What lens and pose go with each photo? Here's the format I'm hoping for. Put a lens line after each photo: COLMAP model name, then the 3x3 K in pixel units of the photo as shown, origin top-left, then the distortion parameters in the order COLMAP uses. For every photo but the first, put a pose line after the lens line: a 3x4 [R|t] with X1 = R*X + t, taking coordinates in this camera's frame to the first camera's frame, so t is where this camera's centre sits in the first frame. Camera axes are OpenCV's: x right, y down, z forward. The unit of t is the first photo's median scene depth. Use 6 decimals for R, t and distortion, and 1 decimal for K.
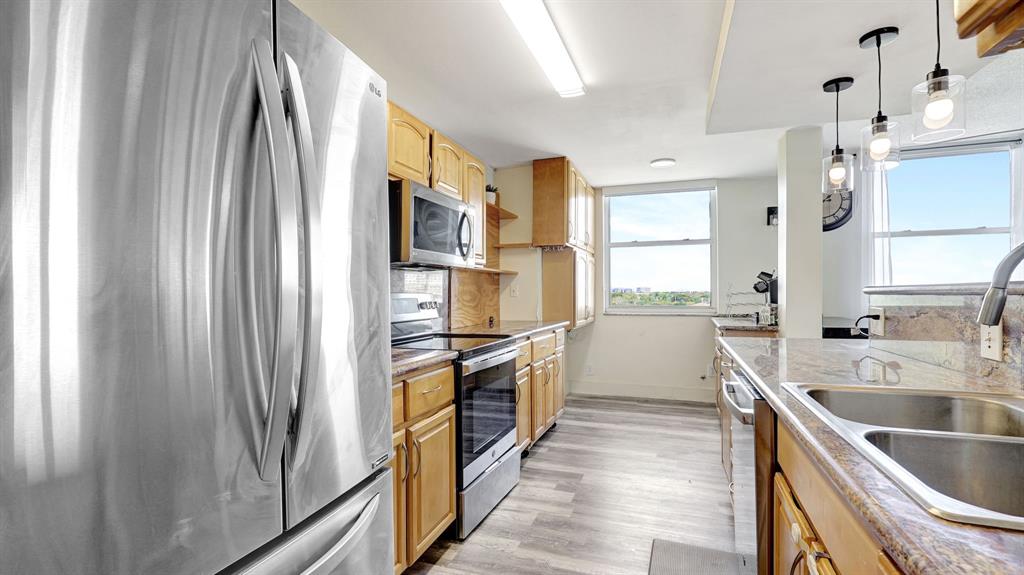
lens RADIAL K [[458.4, 0, 512.4], [0, 458.4, 302.2], [0, 0, 1]] dist [-0.015698, 0.009061]
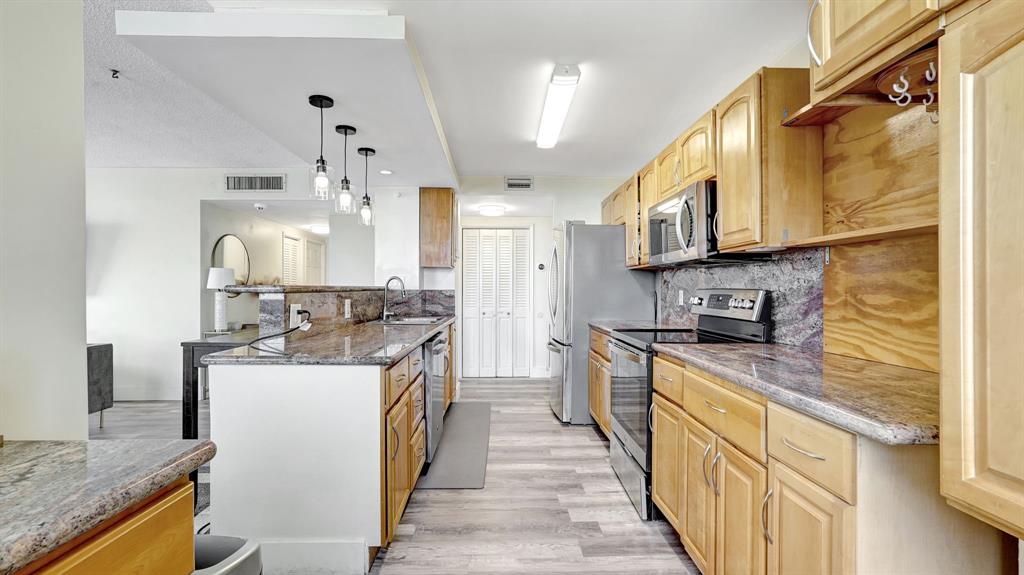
lens RADIAL K [[451.3, 0, 512.0], [0, 451.3, 287.5], [0, 0, 1]] dist [-0.016320, 0.008013]
pose [[-0.933076, 0.004335, -0.359653, 0.397629], [-0.002567, 0.999822, 0.018711, -0.028231], [0.359670, 0.018382, -0.932898, 1.272512]]
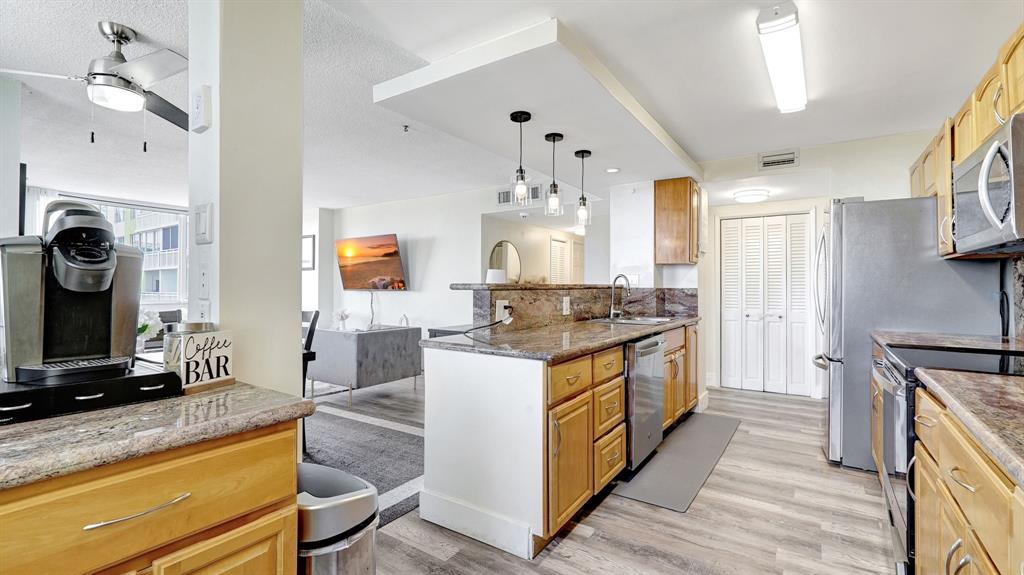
lens RADIAL K [[453.8, 0, 511.1], [0, 453.8, 279.3], [0, 0, 1]] dist [-0.015691, 0.008364]
pose [[-0.968444, 0.007155, 0.249127, 0.256691], [0.008098, 0.999963, 0.002763, -0.027257], [-0.249098, 0.004693, -0.968467, 1.267222]]
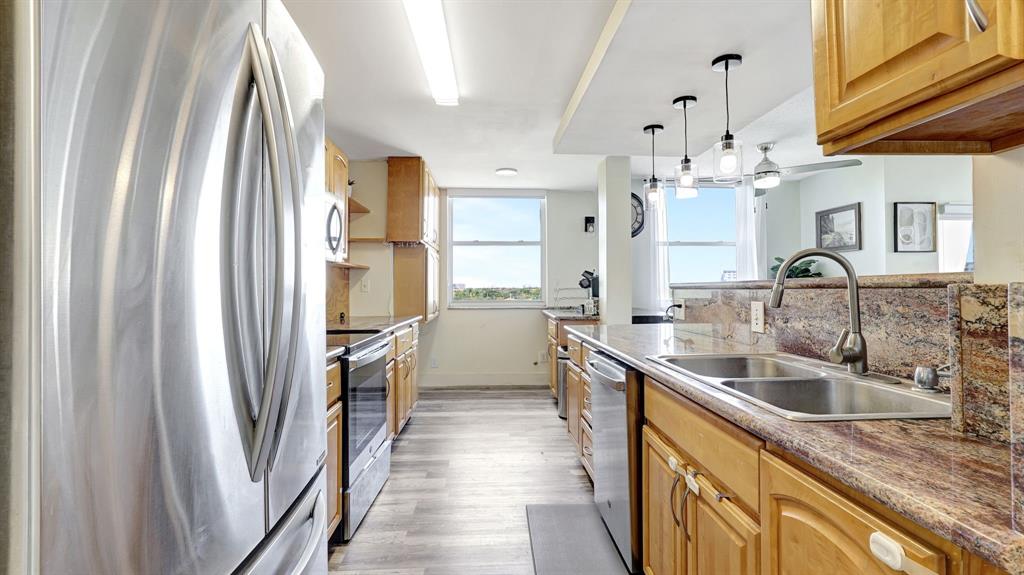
lens RADIAL K [[451.3, 0, 512.0], [0, 451.3, 287.5], [0, 0, 1]] dist [-0.016320, 0.008013]
pose [[0.923534, 0.002022, 0.383510, -0.089768], [0.006865, 0.999739, -0.021804, 0.001929], [-0.383454, 0.022769, 0.923279, -0.017680]]
